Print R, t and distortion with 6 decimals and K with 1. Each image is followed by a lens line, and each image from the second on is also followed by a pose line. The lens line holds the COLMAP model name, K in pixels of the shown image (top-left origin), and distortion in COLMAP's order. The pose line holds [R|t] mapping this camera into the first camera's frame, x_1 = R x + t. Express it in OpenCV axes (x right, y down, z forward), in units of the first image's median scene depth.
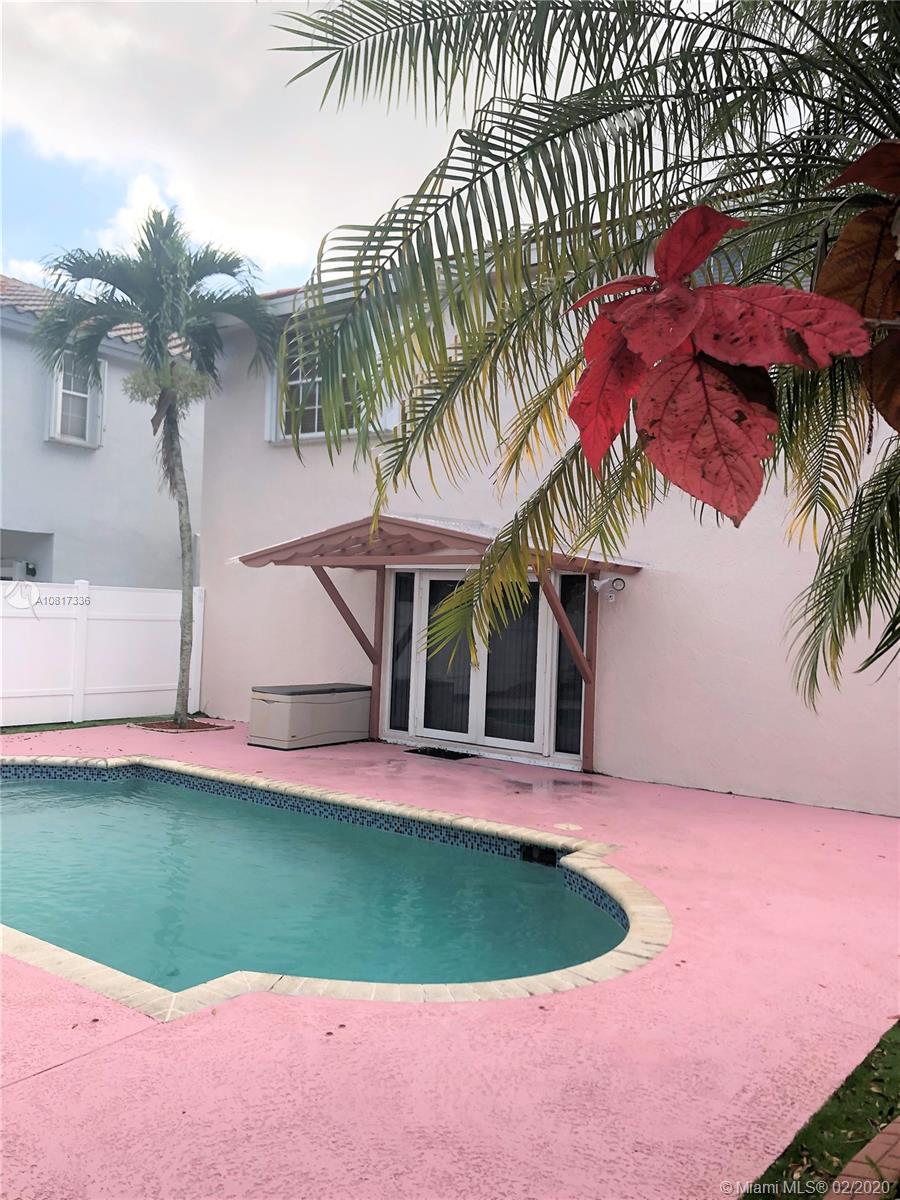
lens RADIAL K [[977.9, 0, 450.0], [0, 977.9, 600.0], [0, 0, 1]] dist [-0.001936, -0.000607]
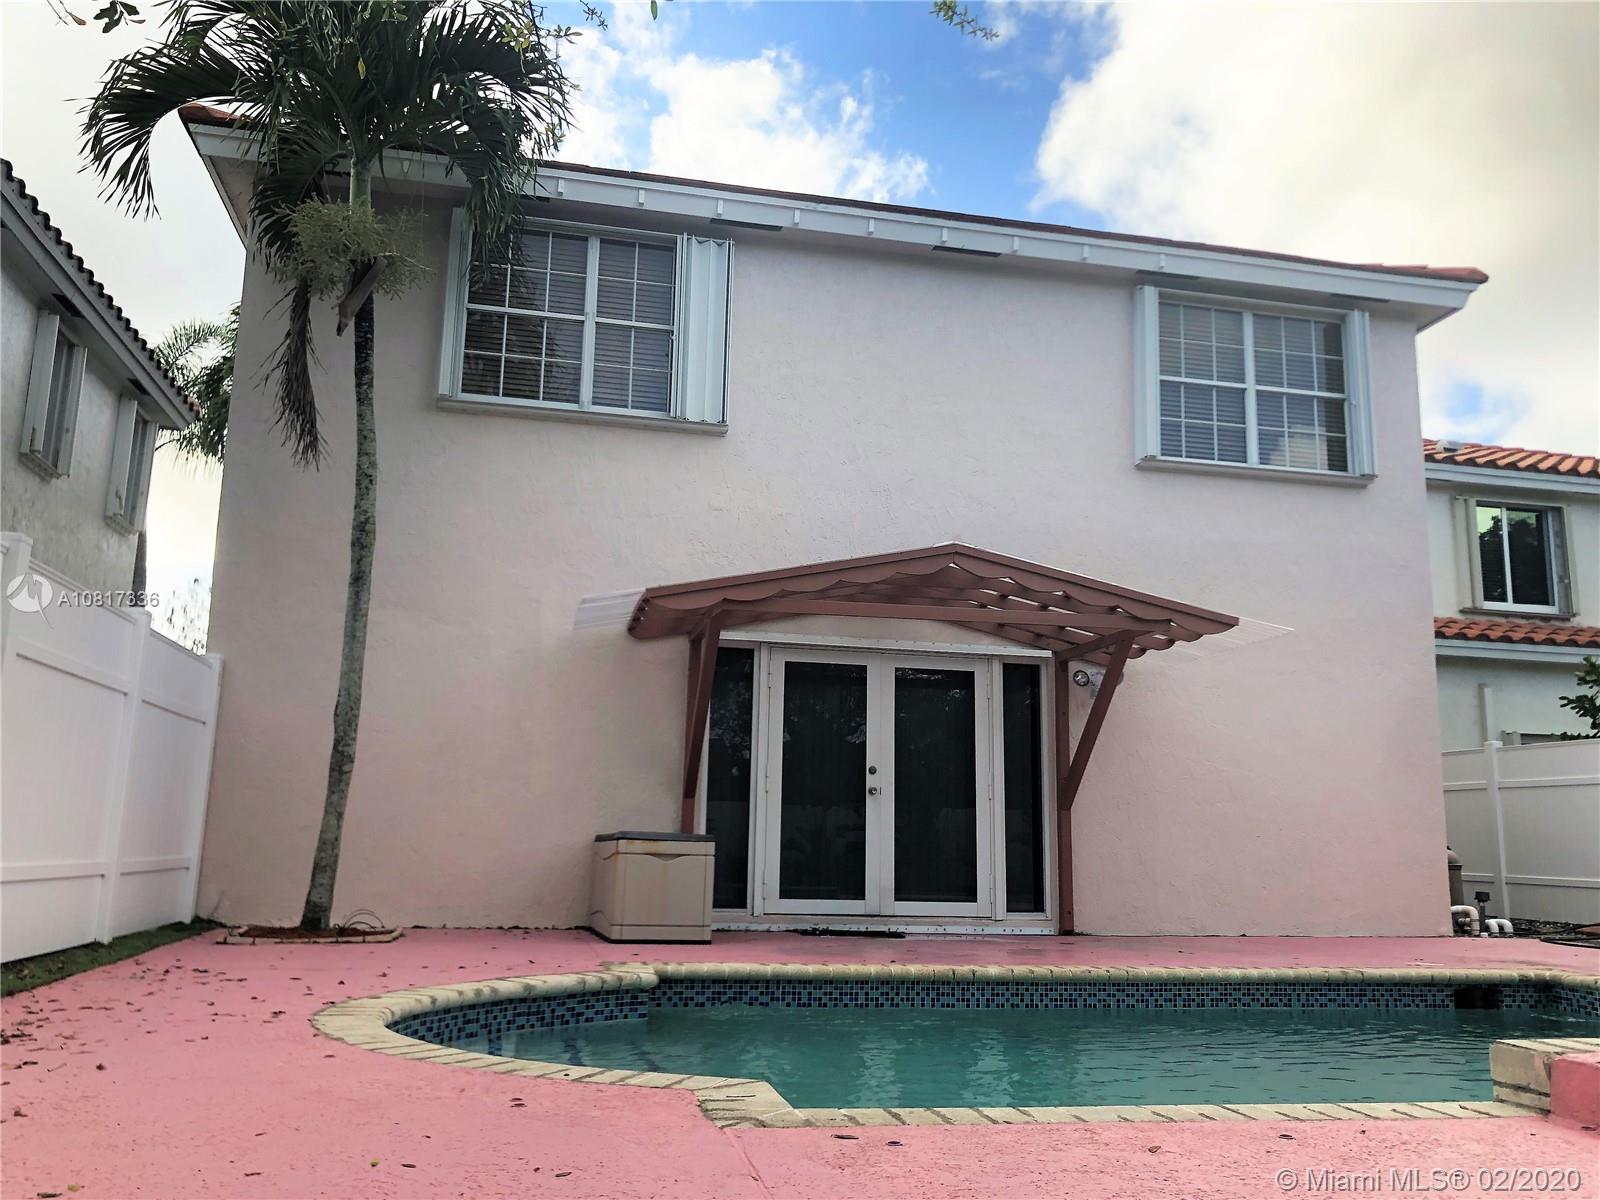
lens RADIAL K [[1303.9, 0, 800.0], [0, 1303.9, 600.0], [0, 0, 1]] dist [-0.001936, -0.000607]
pose [[0.679820, 0.109991, 0.725084, -0.717101], [-0.005848, 0.989471, -0.144614, 0.069035], [-0.733356, 0.094071, 0.673305, 0.453428]]
